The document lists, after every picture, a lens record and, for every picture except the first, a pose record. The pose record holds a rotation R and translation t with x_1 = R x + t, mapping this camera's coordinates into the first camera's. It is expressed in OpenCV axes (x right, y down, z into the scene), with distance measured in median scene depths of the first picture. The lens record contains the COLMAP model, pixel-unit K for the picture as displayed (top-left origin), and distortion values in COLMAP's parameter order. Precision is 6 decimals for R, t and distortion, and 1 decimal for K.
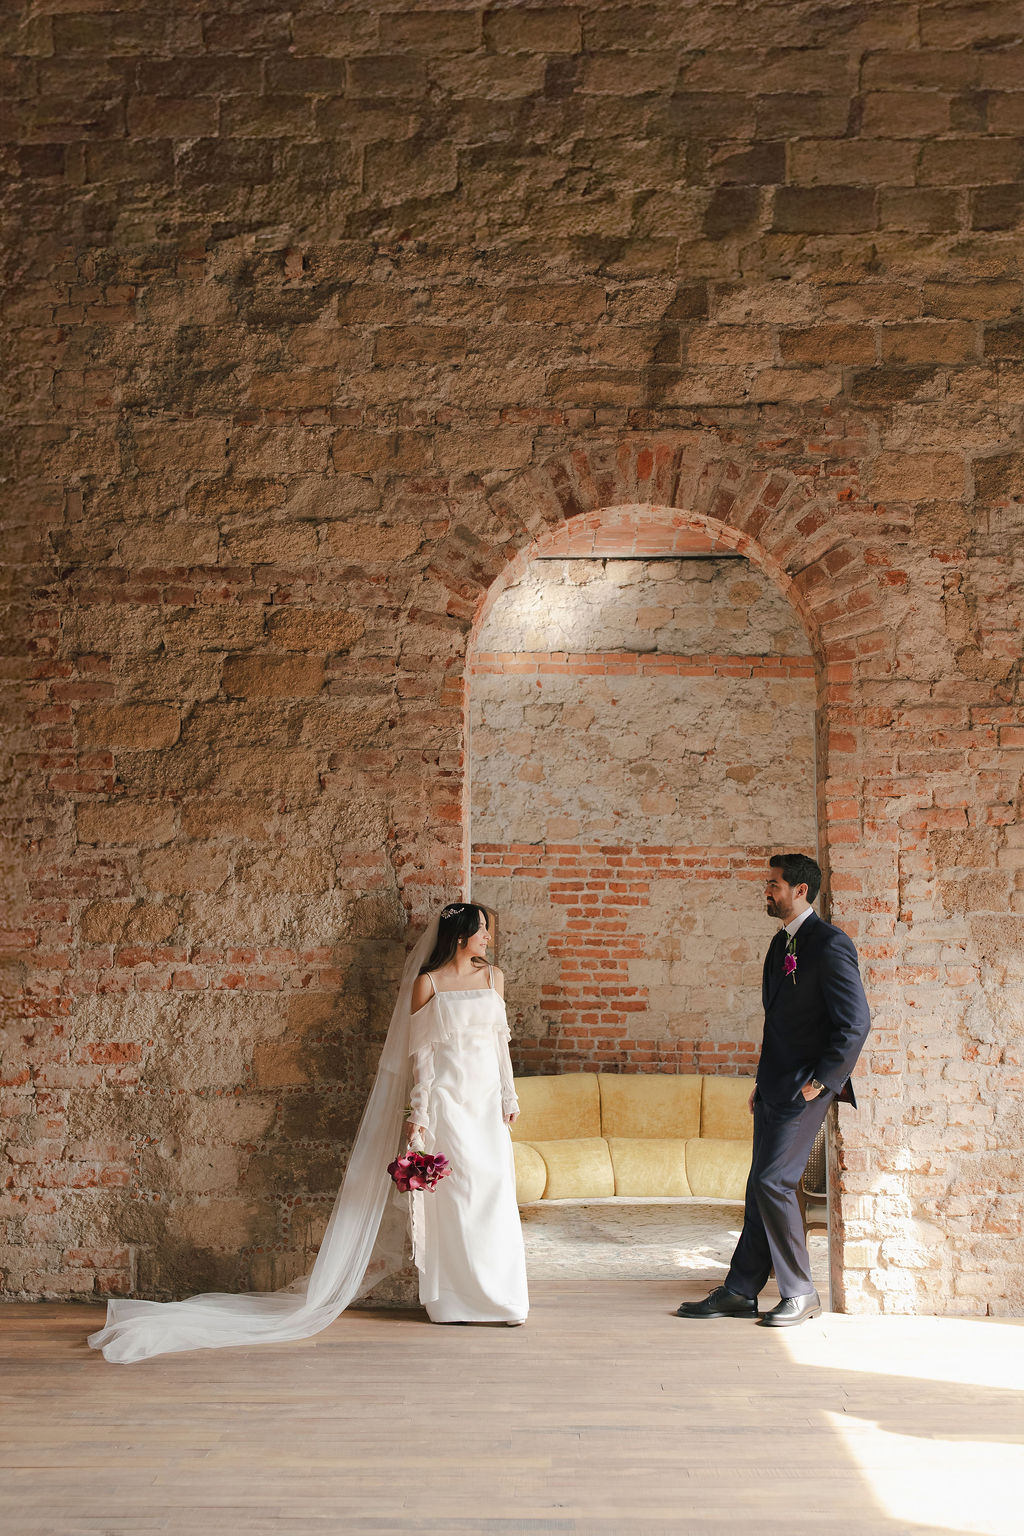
lens RADIAL K [[1621.8, 0, 511.8], [0, 1621.8, 686.7], [0, 0, 1]] dist [0.005145, -0.017262]
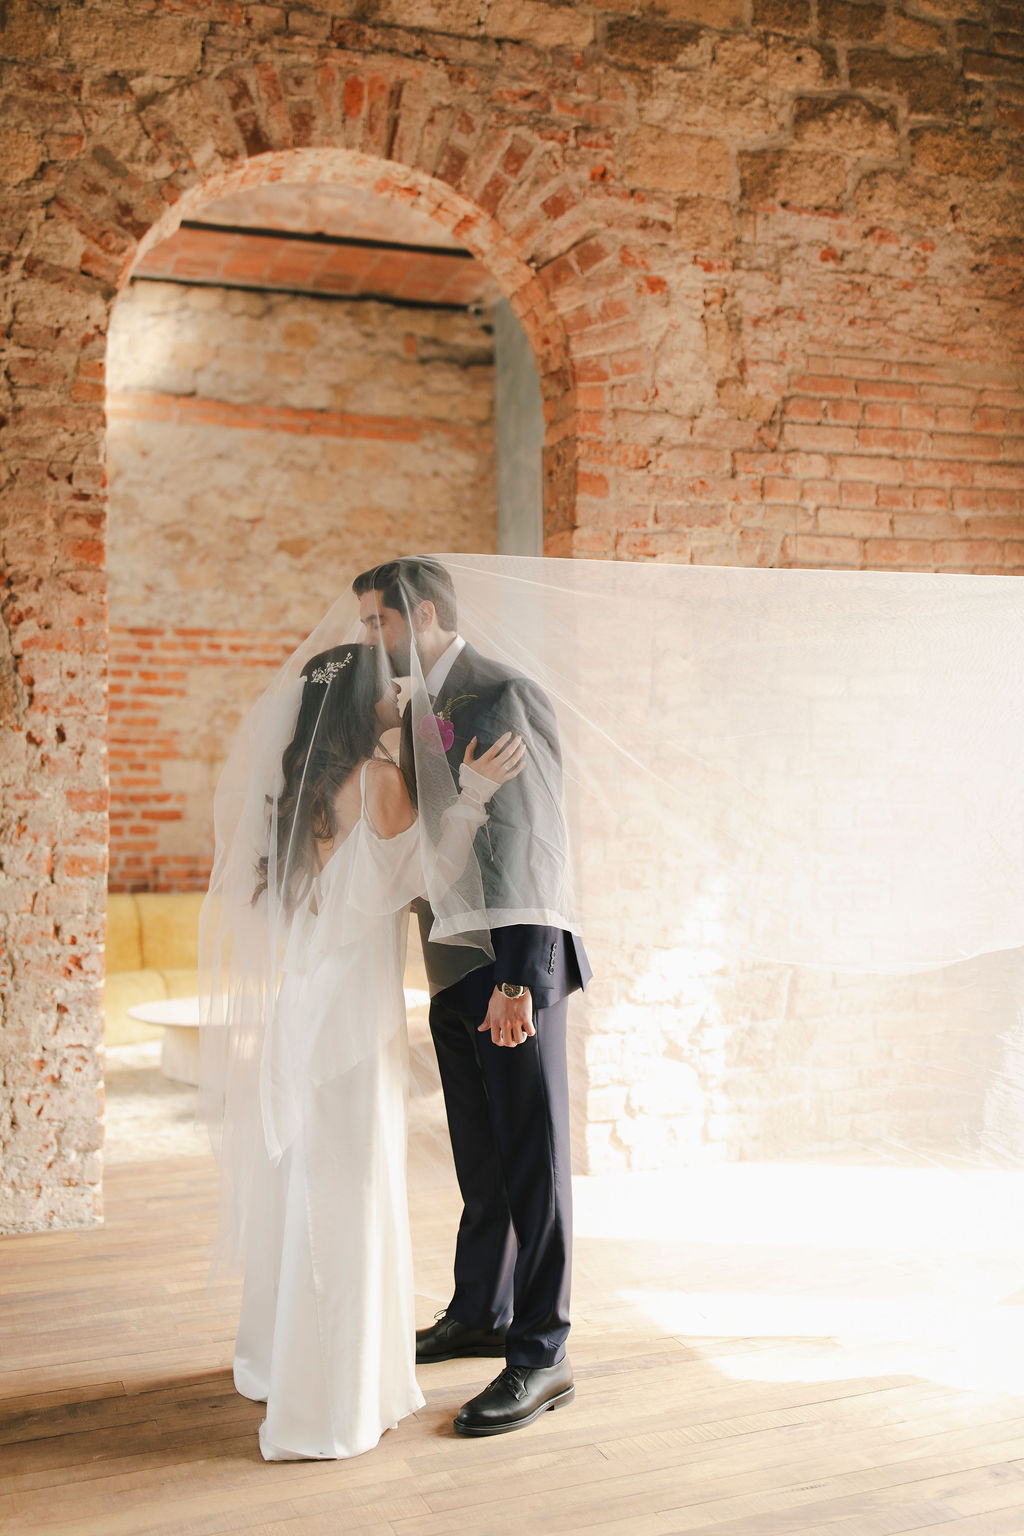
lens RADIAL K [[1621.8, 0, 511.8], [0, 1621.8, 686.7], [0, 0, 1]] dist [0.005145, -0.017262]
pose [[0.922442, 0.010470, 0.385995, -0.136294], [-0.055573, 0.992825, 0.105878, 0.048963], [-0.382116, -0.119118, 0.916405, 0.260190]]
